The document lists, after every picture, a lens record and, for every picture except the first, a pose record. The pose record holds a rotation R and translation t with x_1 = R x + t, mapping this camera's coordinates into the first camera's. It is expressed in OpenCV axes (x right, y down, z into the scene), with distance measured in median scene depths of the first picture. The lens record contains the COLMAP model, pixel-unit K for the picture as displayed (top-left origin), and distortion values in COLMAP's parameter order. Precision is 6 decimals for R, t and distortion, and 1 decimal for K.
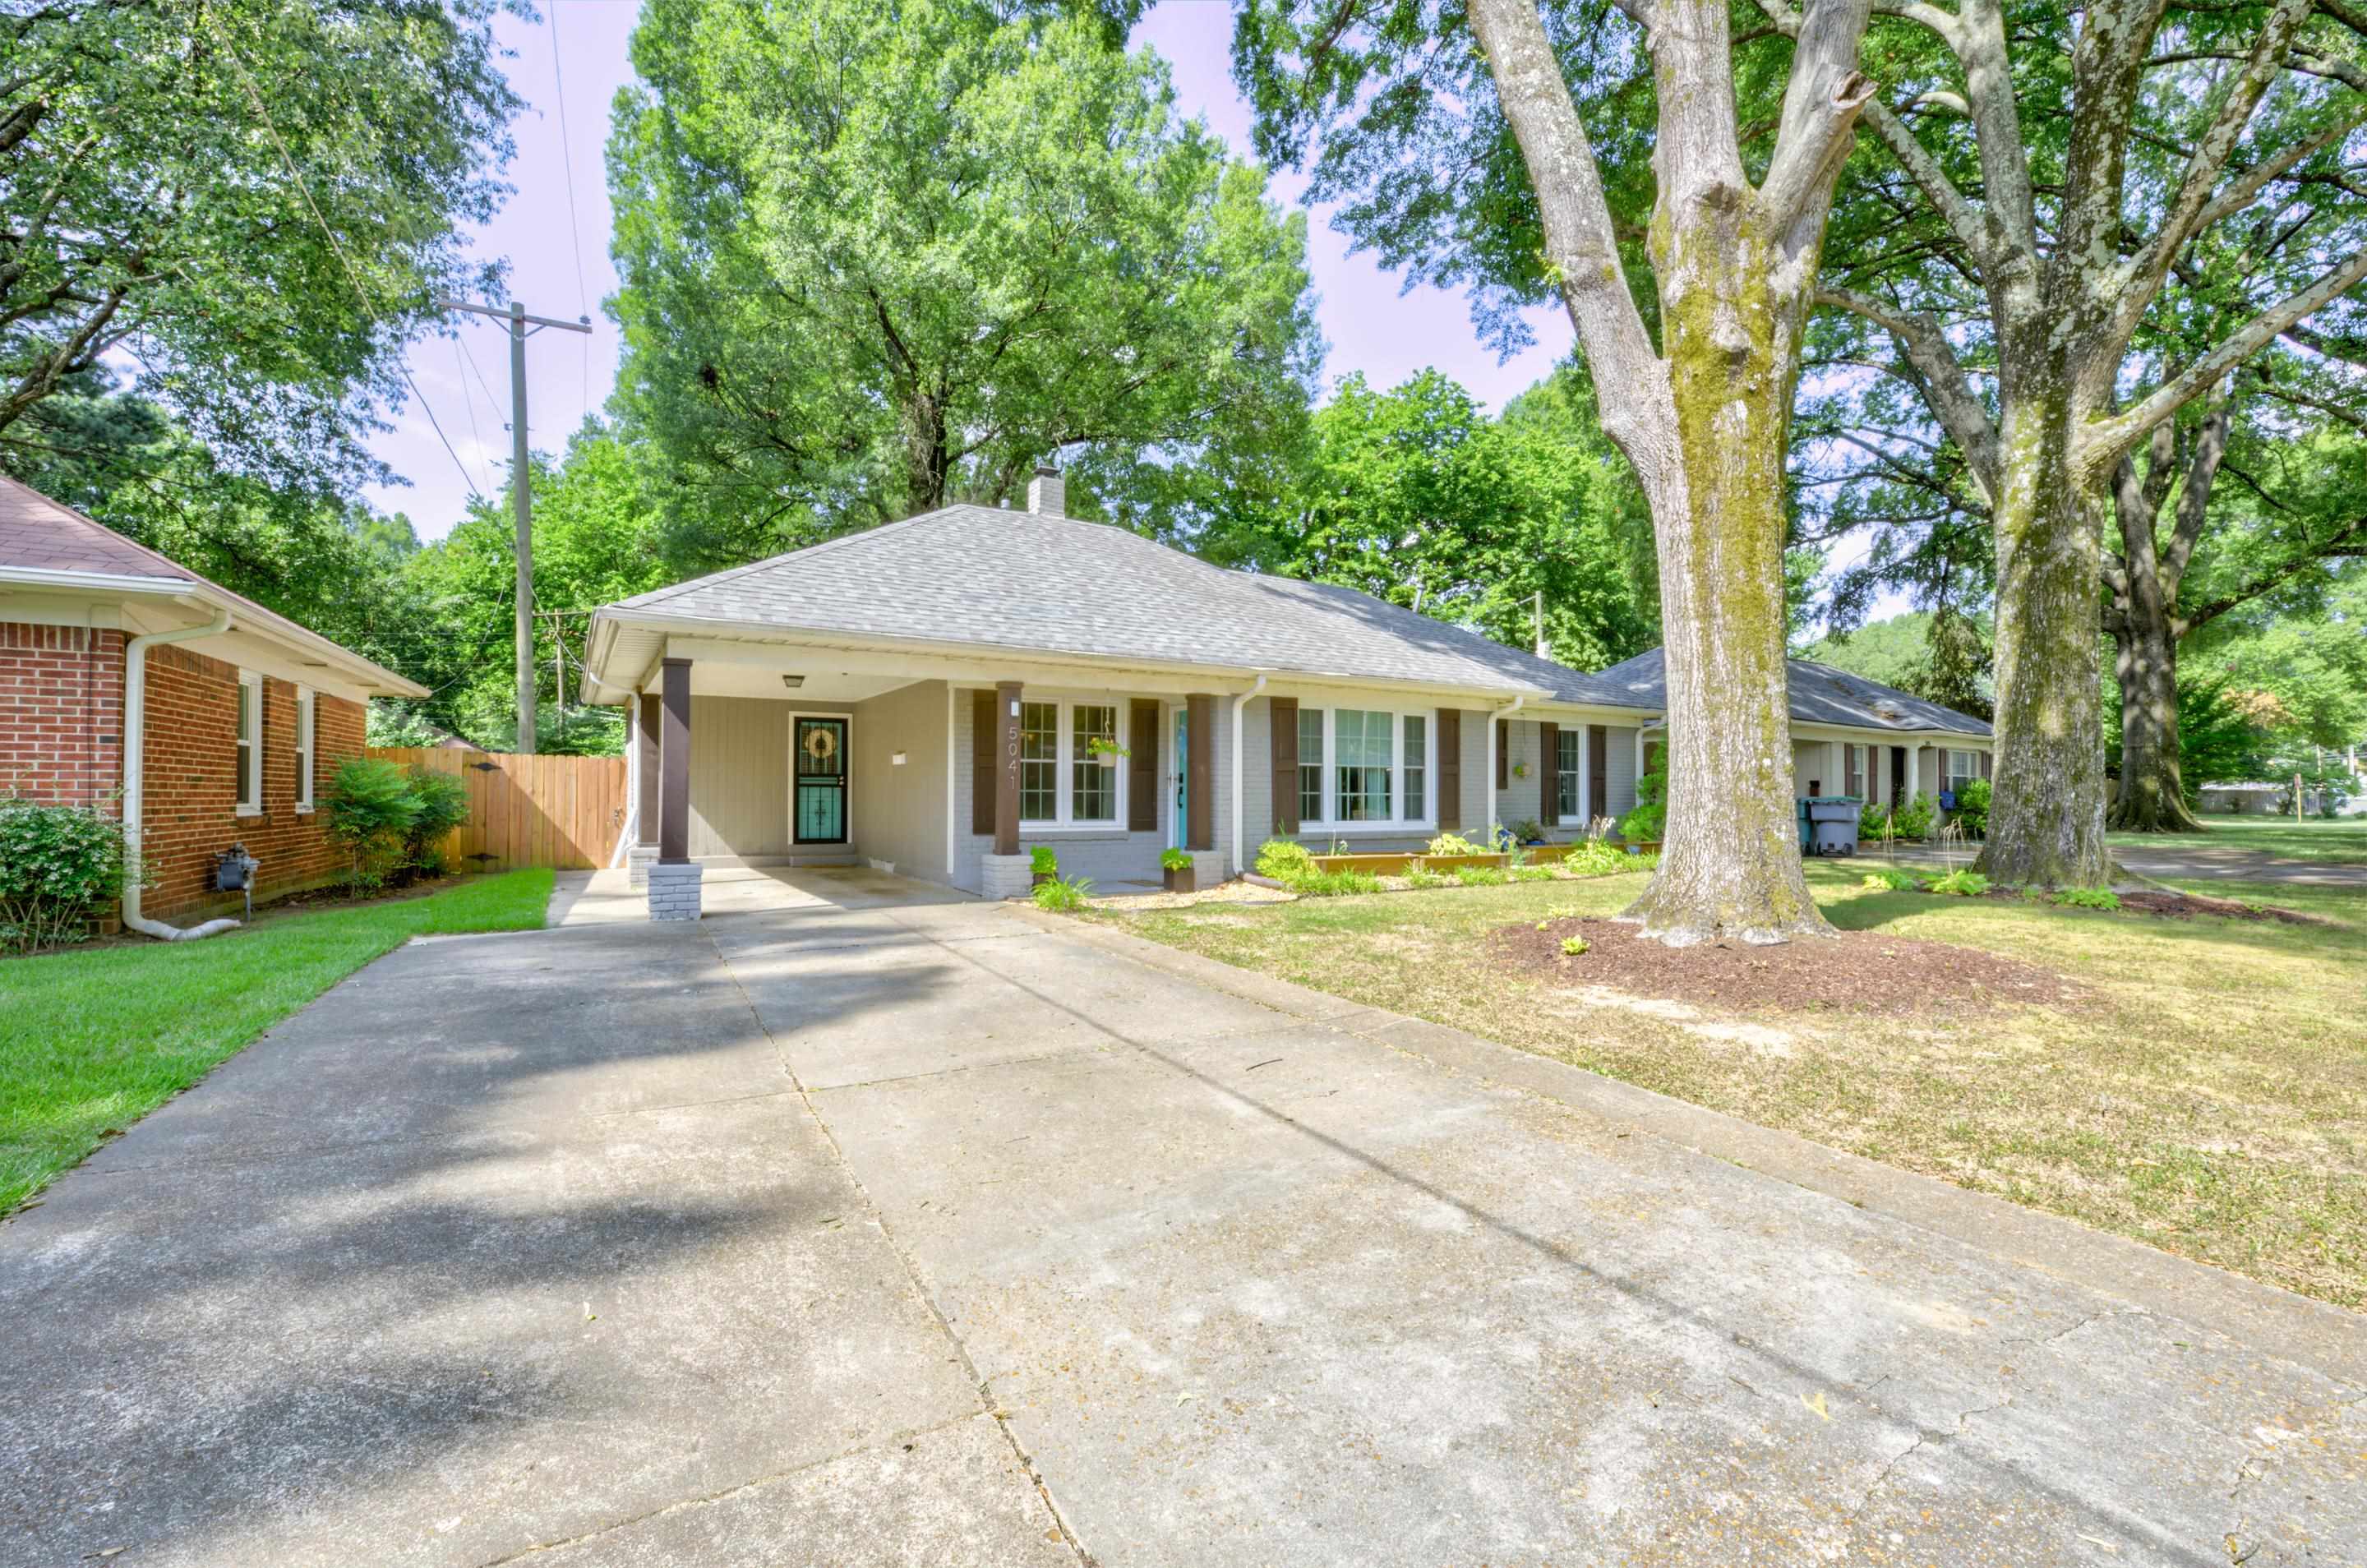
lens RADIAL K [[1015.1, 0, 1193.4], [0, 1015.1, 777.6], [0, 0, 1]] dist [0.000746, -0.000271]
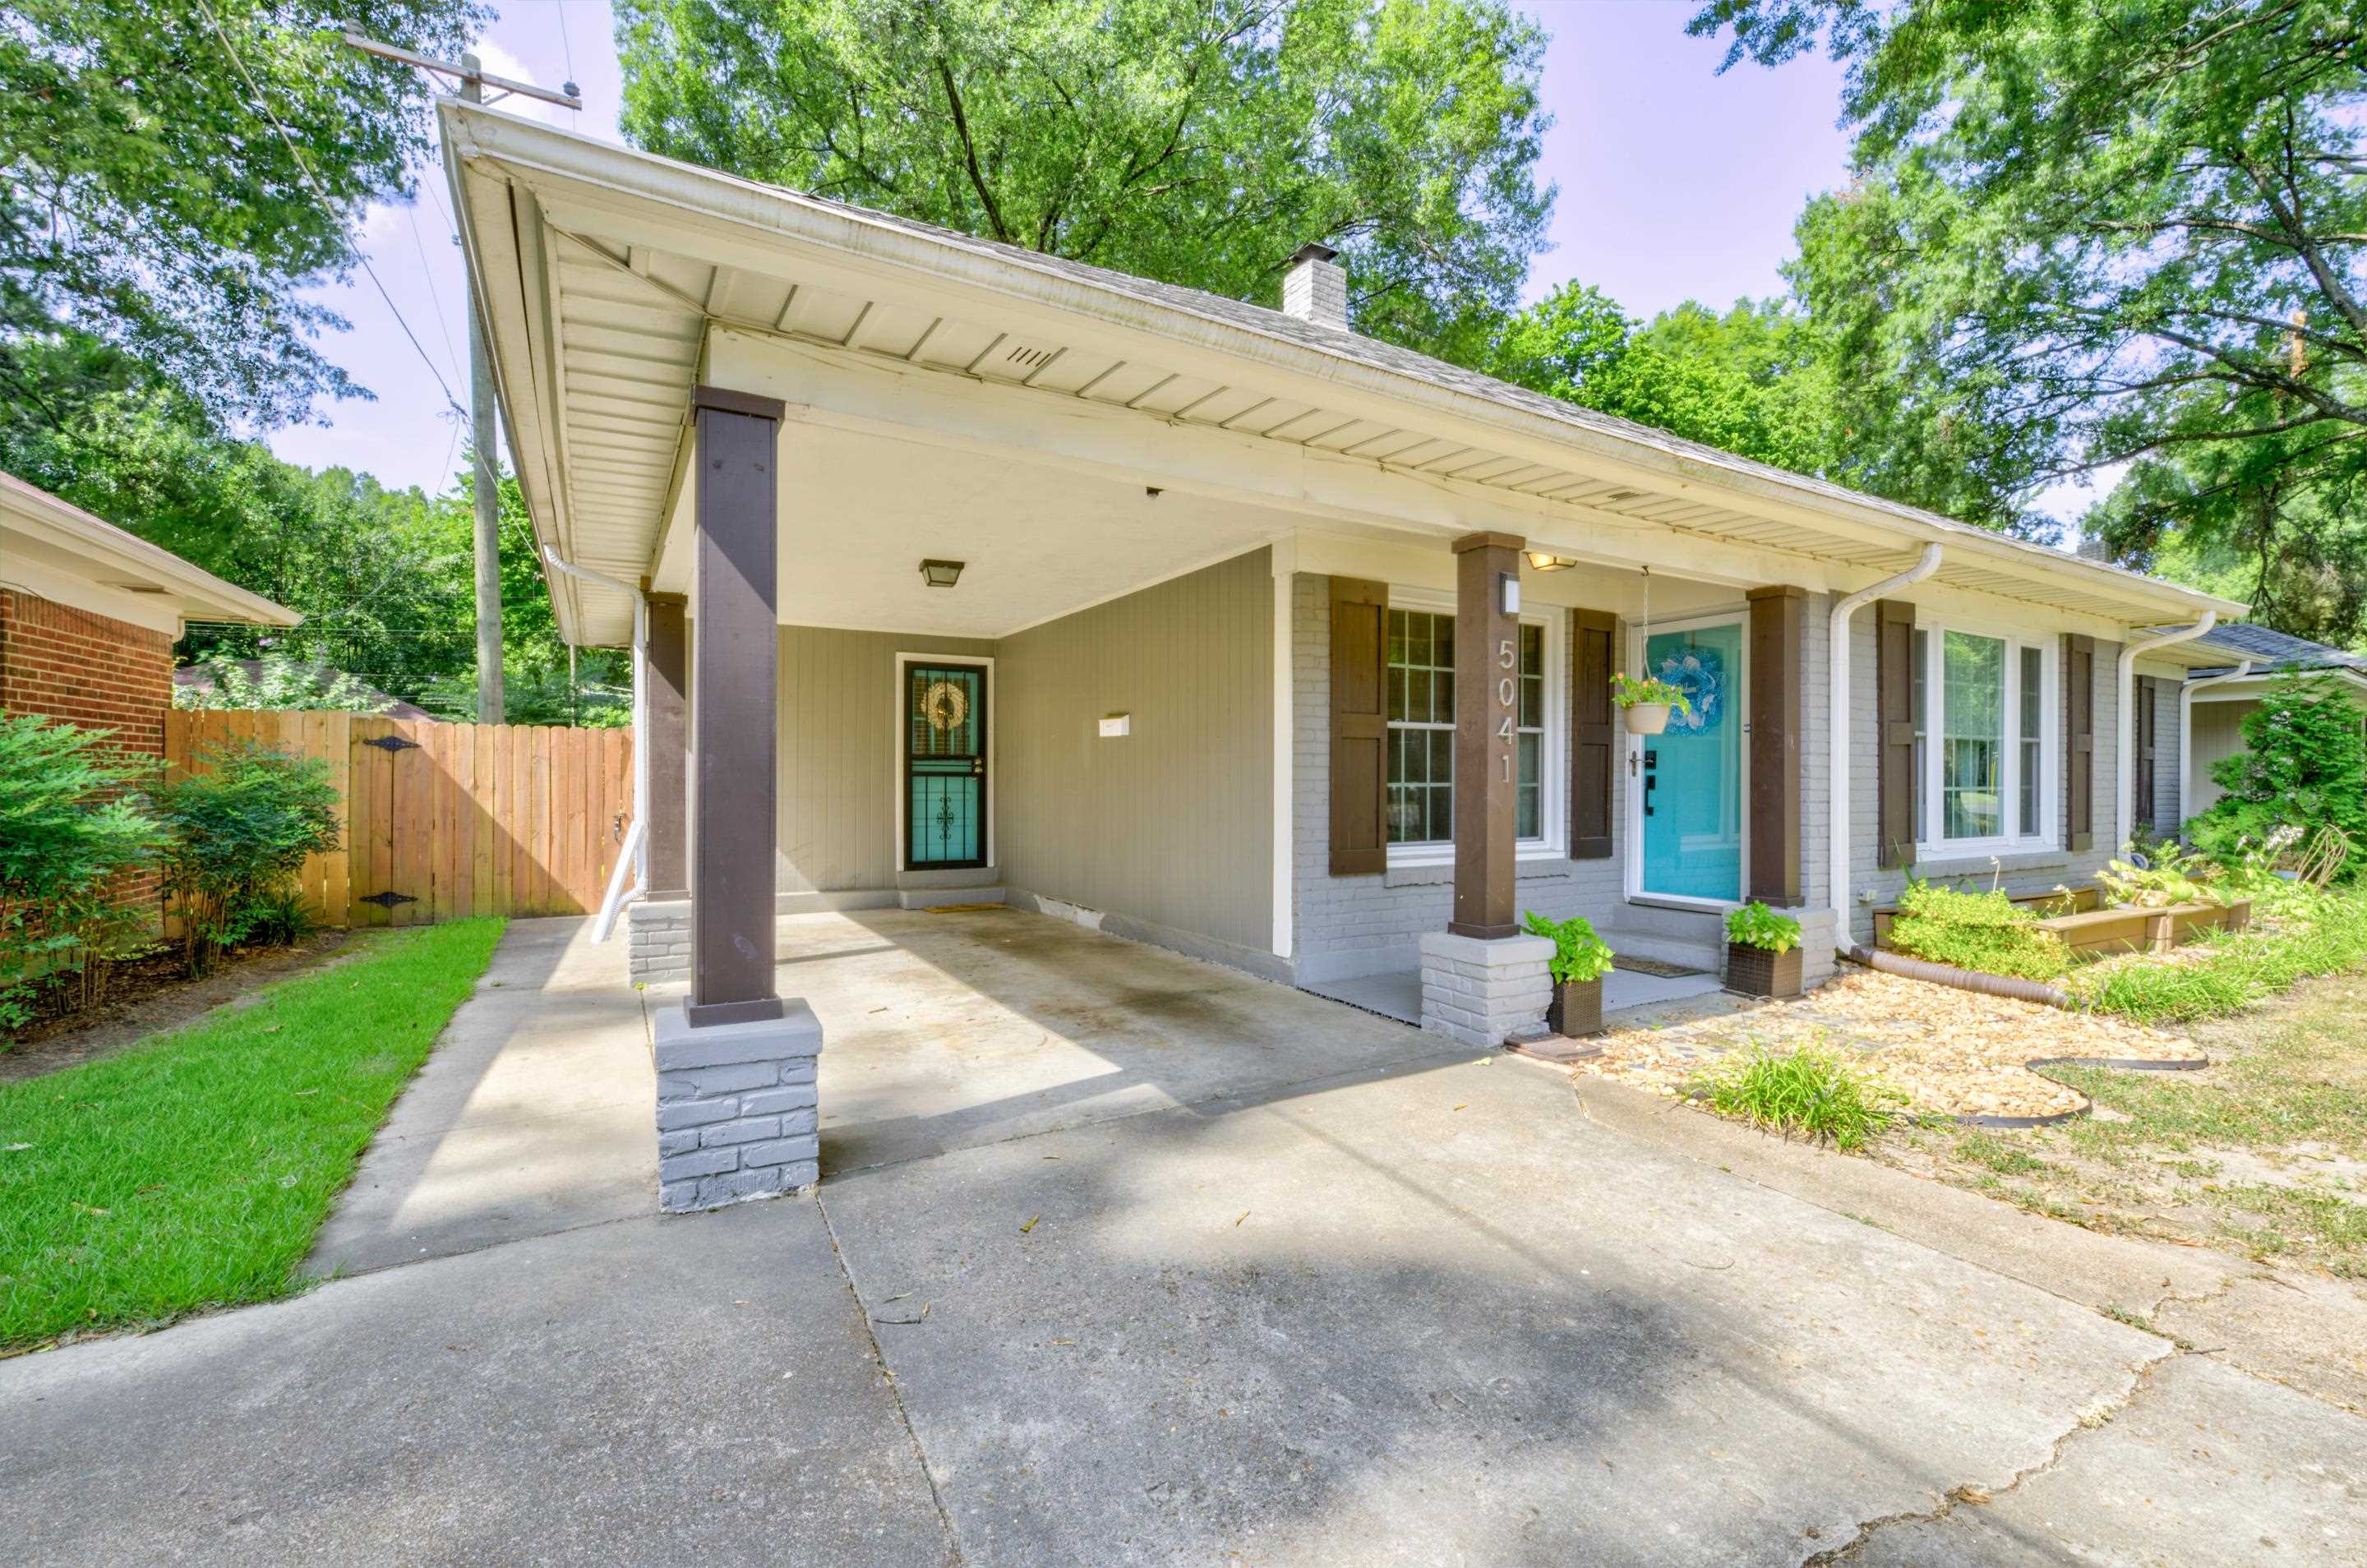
lens RADIAL K [[1015.1, 0, 1187.9], [0, 1015.1, 782.0], [0, 0, 1]] dist [0.000746, -0.000271]
pose [[0.999700, -0.001986, -0.024396, -0.211318], [0.002424, 0.999836, 0.017940, 0.001872], [0.024356, -0.017994, 0.999541, 0.399886]]
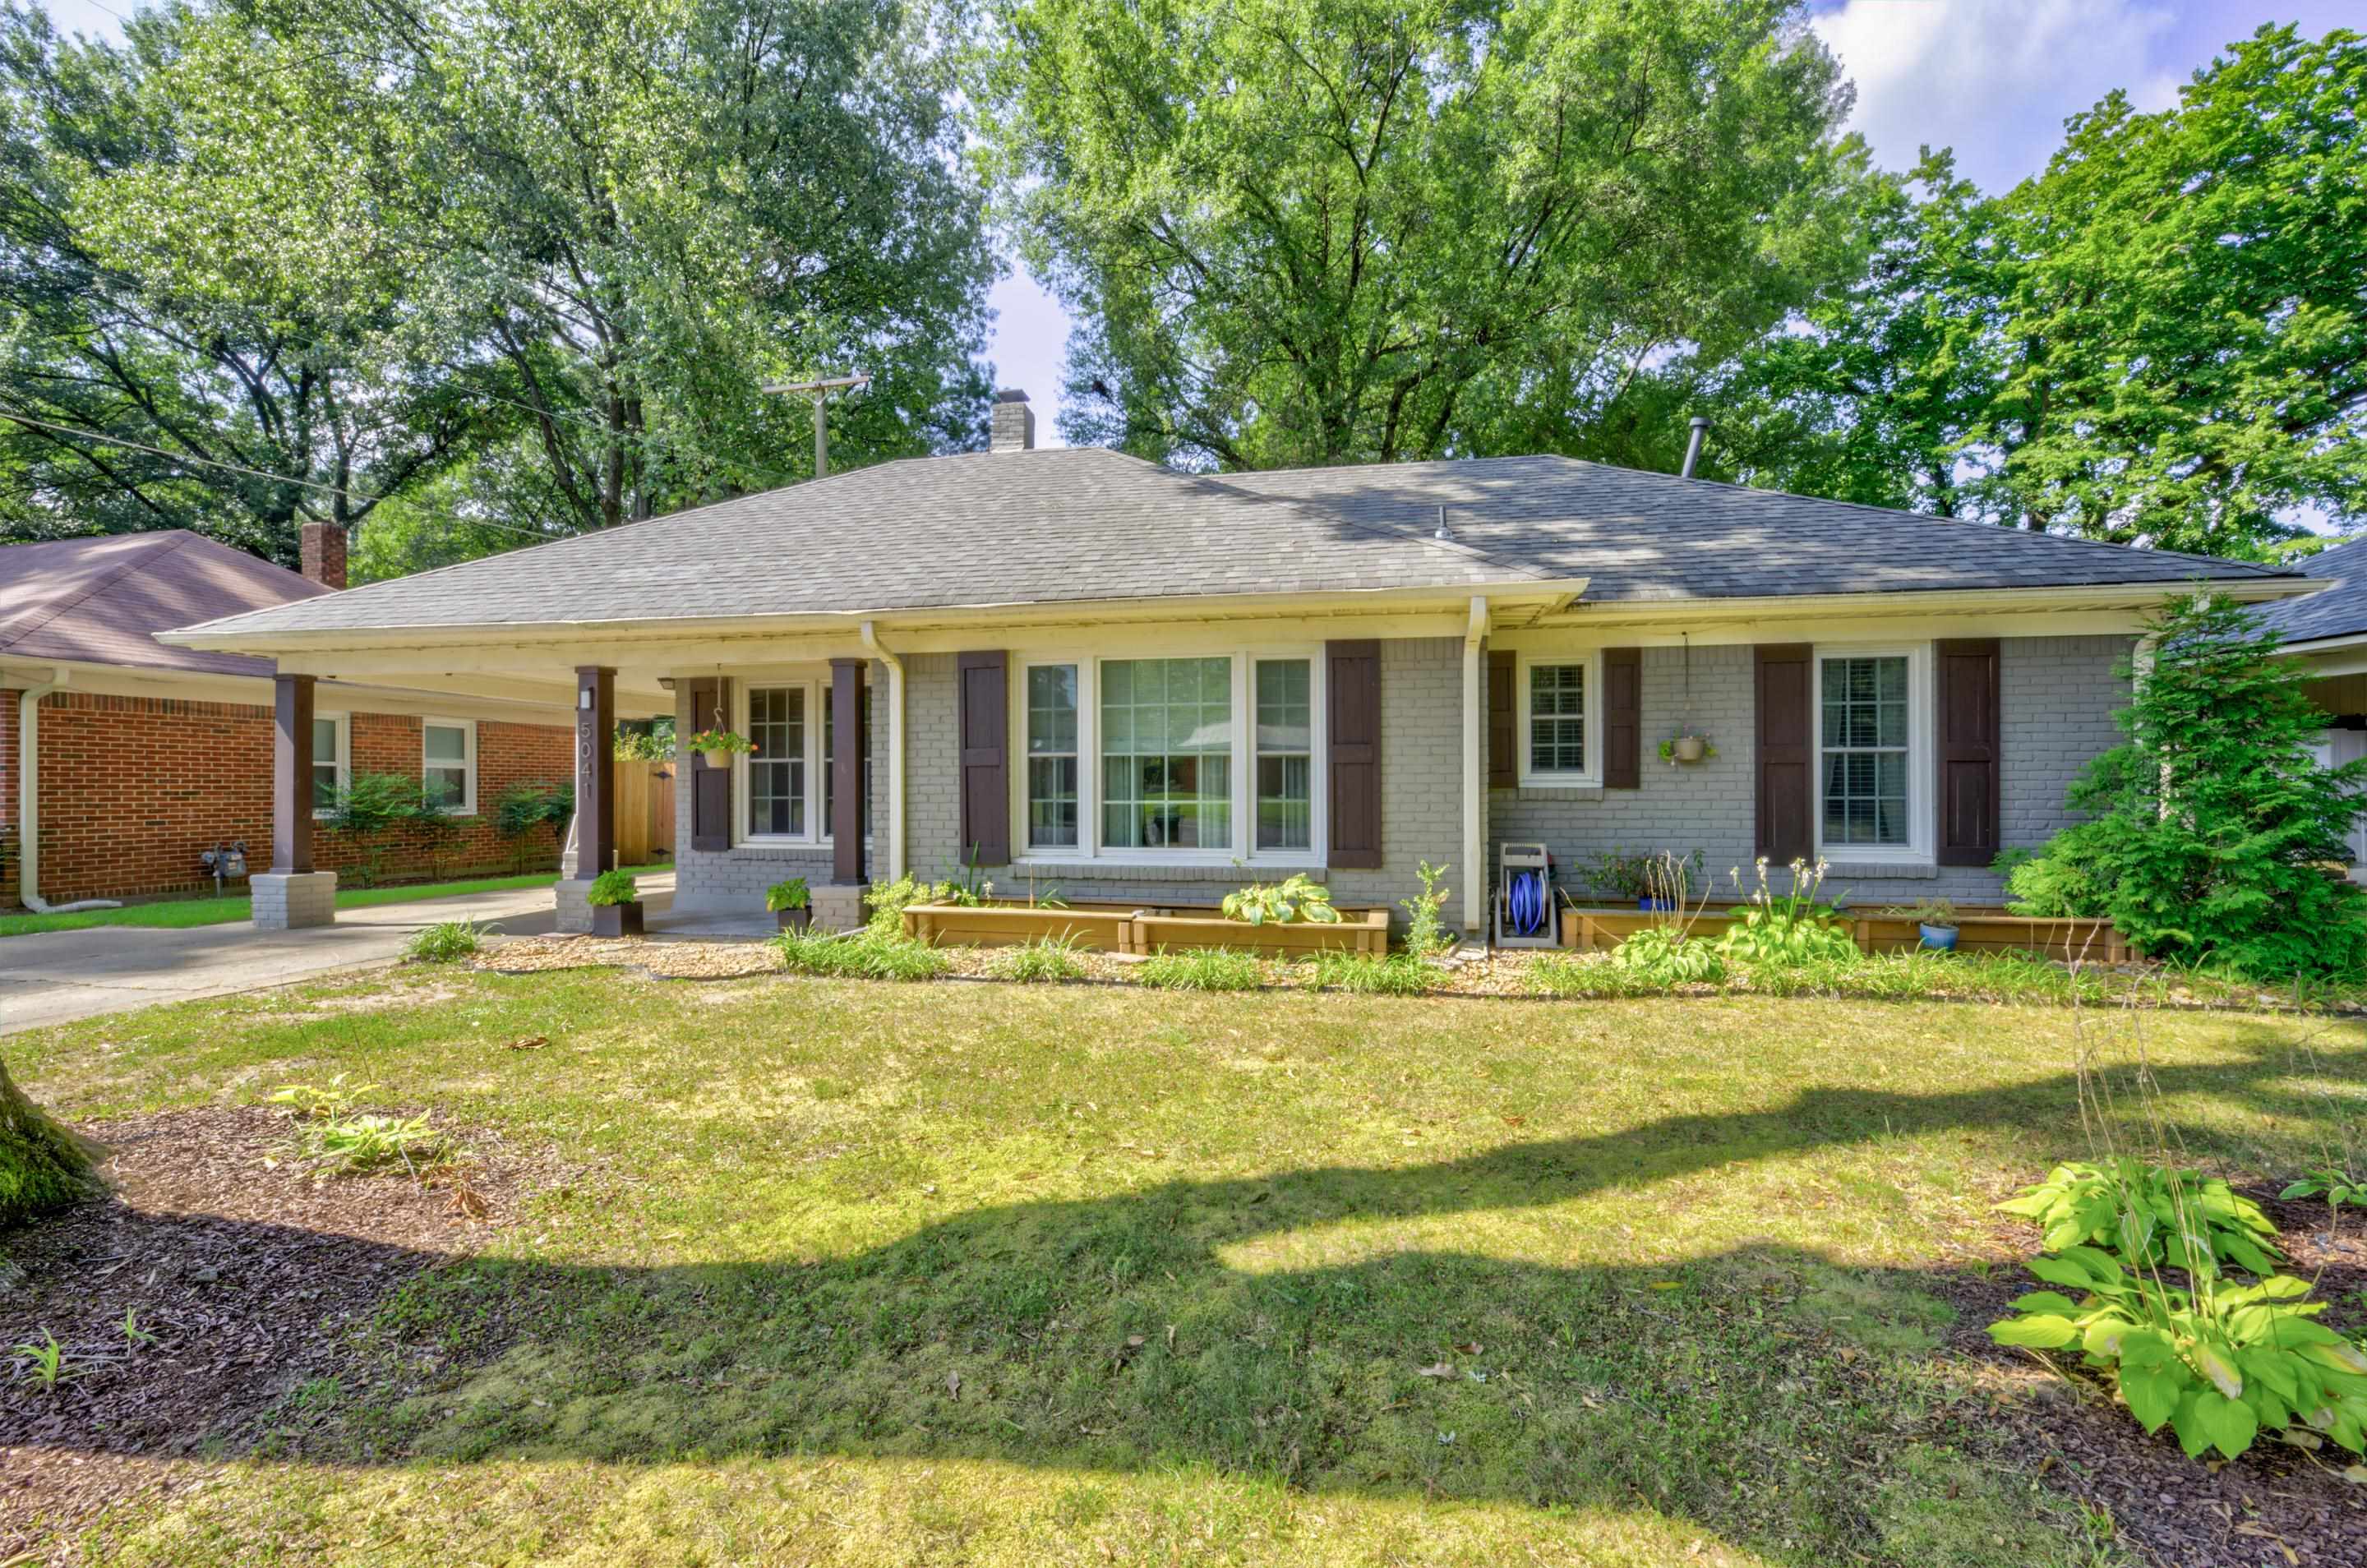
lens RADIAL K [[1015.1, 0, 1195.4], [0, 1015.1, 776.9], [0, 0, 1]] dist [0.000746, -0.000271]
pose [[0.733127, -0.012178, -0.679982, 0.508580], [0.016889, 0.999857, 0.000303, 0.001408], [0.679882, -0.011706, 0.733228, 0.521003]]
